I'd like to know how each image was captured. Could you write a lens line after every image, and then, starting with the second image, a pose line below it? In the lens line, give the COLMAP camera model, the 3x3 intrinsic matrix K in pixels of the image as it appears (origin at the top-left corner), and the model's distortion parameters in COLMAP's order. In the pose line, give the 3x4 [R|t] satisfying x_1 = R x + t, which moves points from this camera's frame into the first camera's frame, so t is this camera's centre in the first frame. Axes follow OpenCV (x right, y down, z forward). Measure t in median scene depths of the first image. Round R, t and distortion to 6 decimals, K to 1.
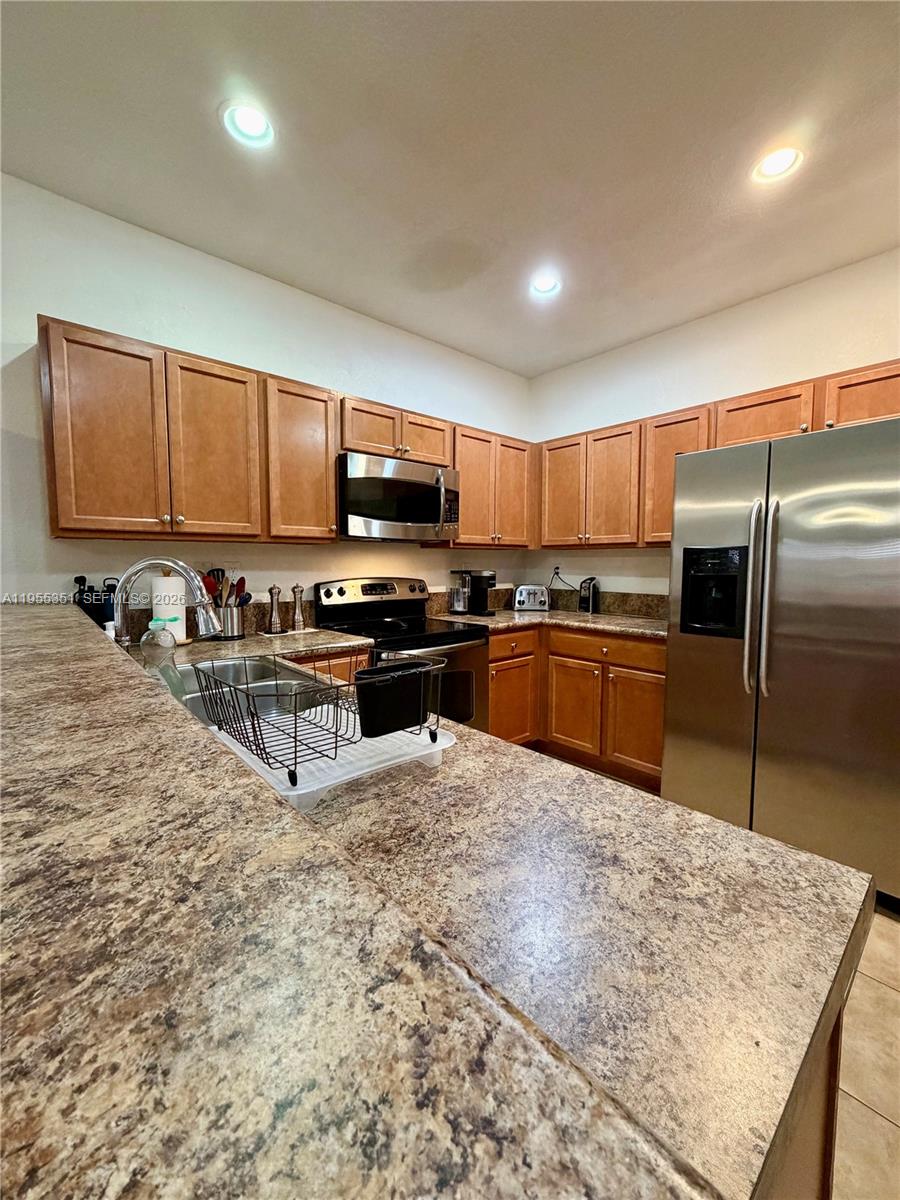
lens RADIAL K [[480.8, 0, 450.2], [0, 480.8, 597.6], [0, 0, 1]] dist [0.000400, -0.000524]
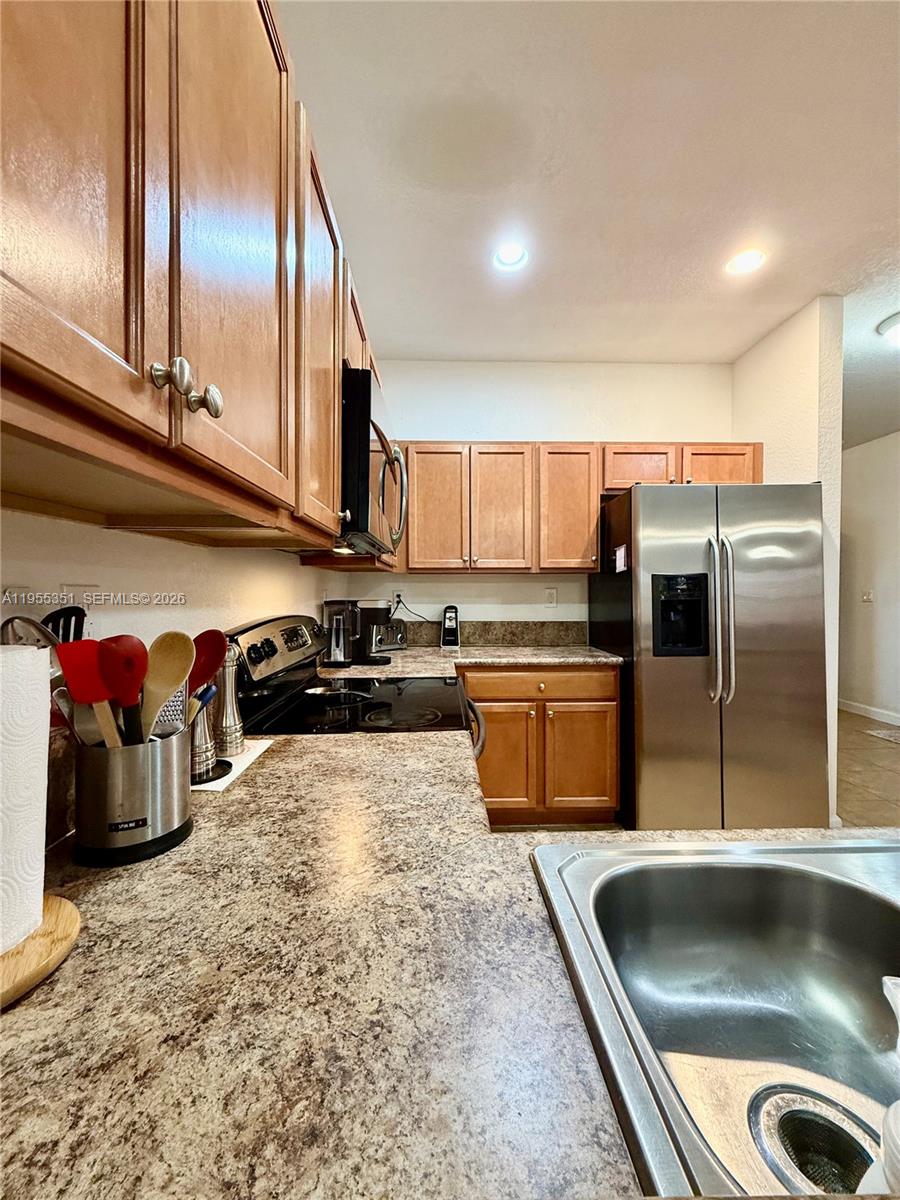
lens RADIAL K [[480.8, 0, 448.8], [0, 480.8, 589.0], [0, 0, 1]] dist [0.000400, -0.000524]
pose [[0.641471, -0.000169, 0.767148, -0.455954], [0.058513, 0.997098, -0.048707, -0.035959], [-0.764913, 0.076132, 0.639619, 0.524970]]
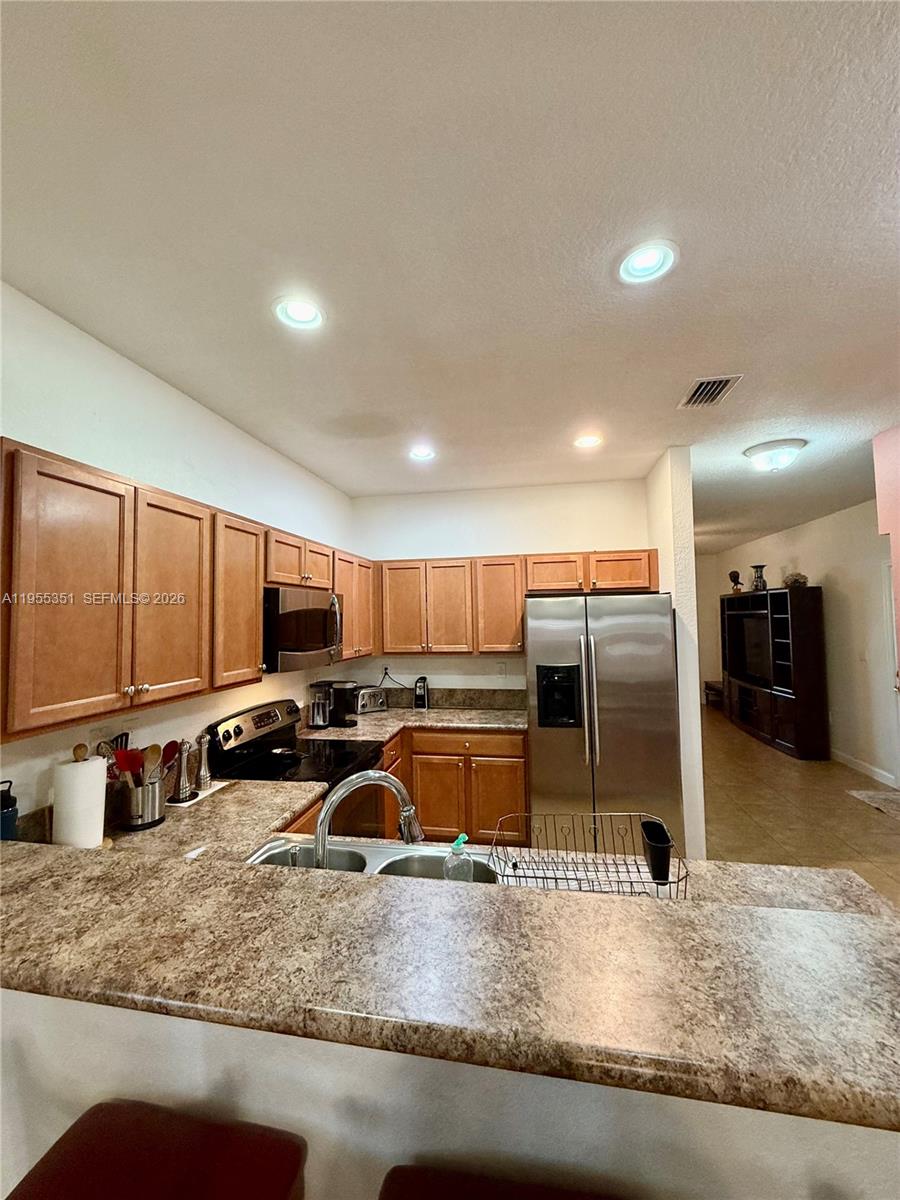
lens RADIAL K [[480.8, 0, 450.2], [0, 480.8, 590.4], [0, 0, 1]] dist [0.000400, -0.000524]
pose [[0.786051, 0.018478, 0.617885, -0.450115], [0.064651, 0.991614, -0.111901, -0.138025], [-0.614771, 0.127907, 0.778265, 0.030972]]
